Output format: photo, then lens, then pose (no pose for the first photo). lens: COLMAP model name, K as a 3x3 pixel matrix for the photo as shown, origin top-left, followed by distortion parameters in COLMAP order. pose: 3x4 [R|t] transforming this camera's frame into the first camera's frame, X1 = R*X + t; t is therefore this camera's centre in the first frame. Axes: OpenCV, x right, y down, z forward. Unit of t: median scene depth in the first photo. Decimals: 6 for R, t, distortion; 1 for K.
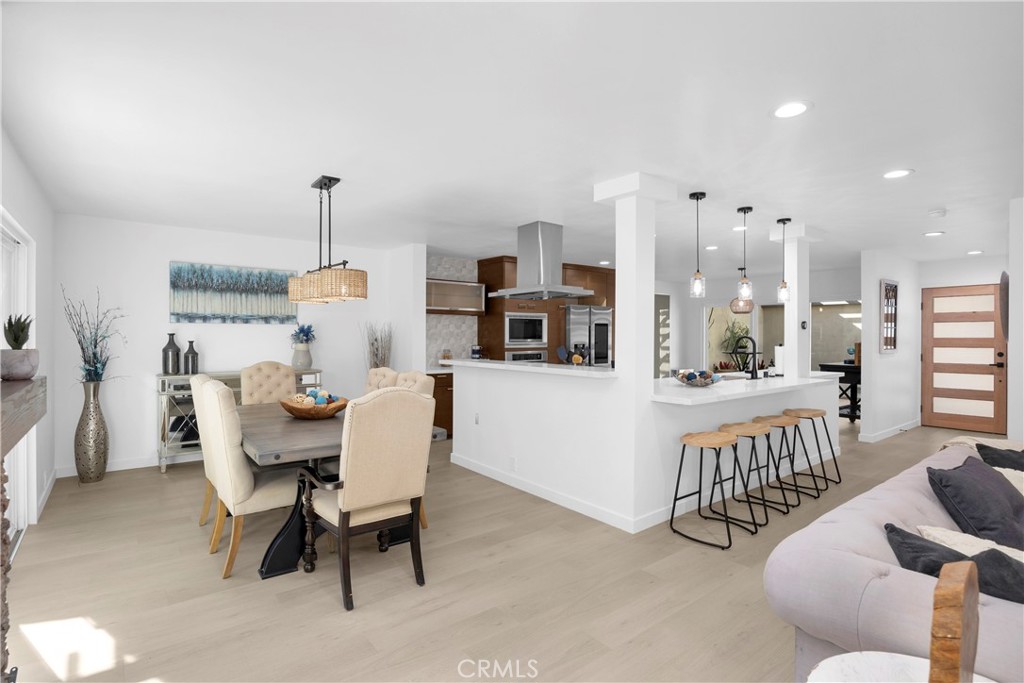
lens RADIAL K [[507.2, 0, 517.1], [0, 507.2, 337.4], [0, 0, 1]] dist [-0.005414, -0.000337]
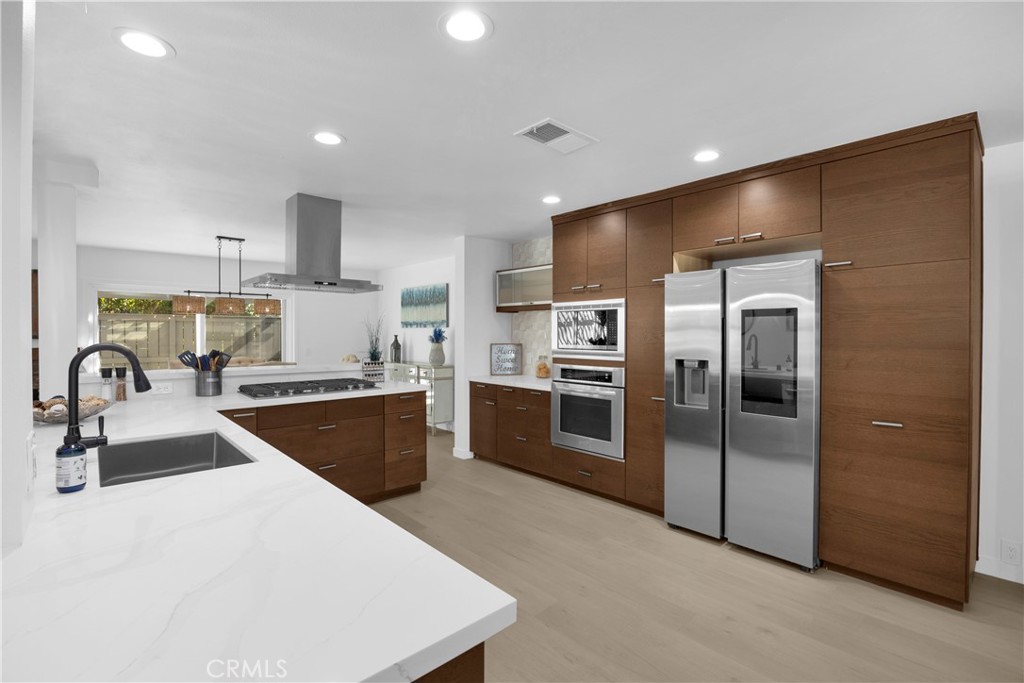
lens RADIAL K [[468.5, 0, 508.8], [0, 468.5, 340.2], [0, 0, 1]] dist [-0.003038, -0.000113]
pose [[0.066843, 0.013395, -0.997674, 0.619252], [-0.005409, 0.999900, 0.013062, -0.009861], [0.997749, 0.004523, 0.066909, 0.975794]]
